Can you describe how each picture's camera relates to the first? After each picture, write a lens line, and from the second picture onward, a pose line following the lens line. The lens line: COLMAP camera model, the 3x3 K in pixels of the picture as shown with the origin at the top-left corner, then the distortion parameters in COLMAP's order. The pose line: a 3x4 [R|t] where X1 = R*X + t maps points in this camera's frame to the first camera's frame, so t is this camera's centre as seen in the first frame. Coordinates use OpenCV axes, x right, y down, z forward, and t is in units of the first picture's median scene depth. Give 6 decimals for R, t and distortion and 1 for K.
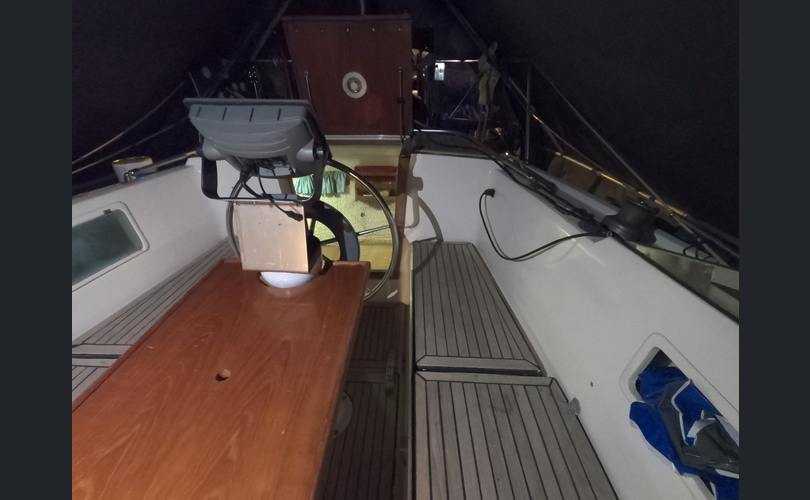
lens RADIAL K [[321.0, 0, 406.1], [0, 321.0, 252.4], [0, 0, 1]] dist [-0.003359, 0.000874]
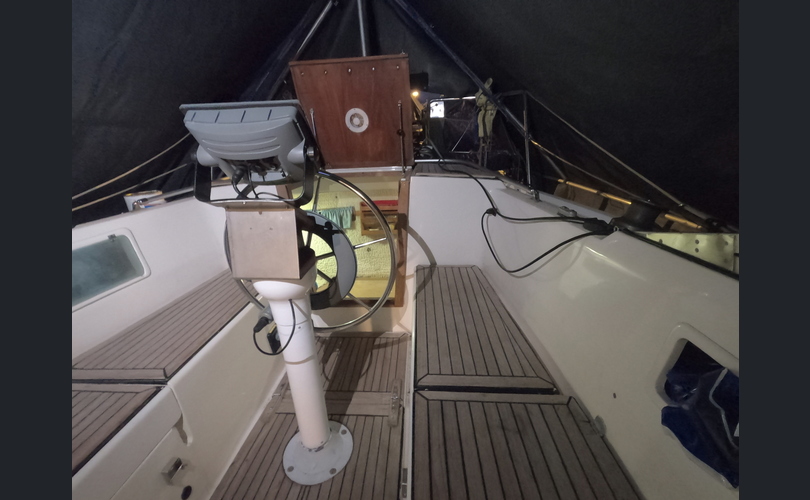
lens RADIAL K [[321.0, 0, 404.4], [0, 321.0, 254.9], [0, 0, 1]] dist [-0.003359, 0.000874]
pose [[0.998861, -0.028942, -0.037942, 0.027819], [0.023582, 0.990591, -0.134810, 0.076326], [0.041487, 0.133761, 0.990145, 0.032250]]
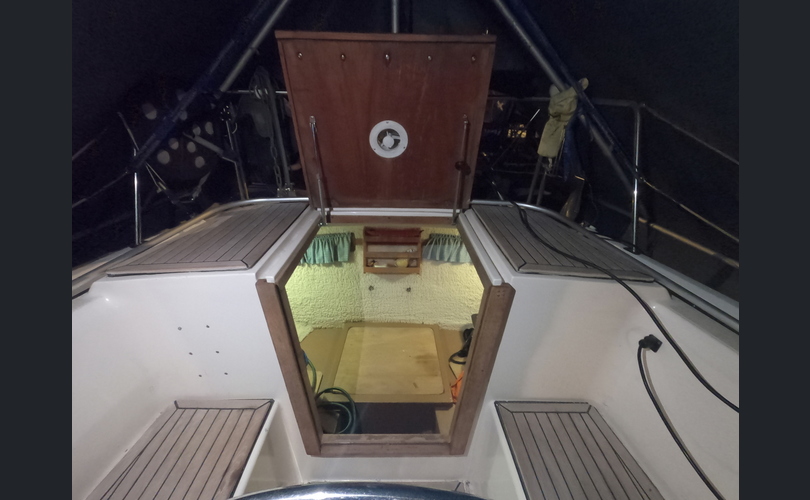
lens RADIAL K [[321.0, 0, 400.6], [0, 321.0, 248.6], [0, 0, 1]] dist [-0.003359, 0.000874]
pose [[0.998375, -0.005139, 0.056757, -0.220580], [0.008085, 0.998625, -0.051798, -0.346315], [-0.056412, 0.052173, 0.997043, 0.479032]]
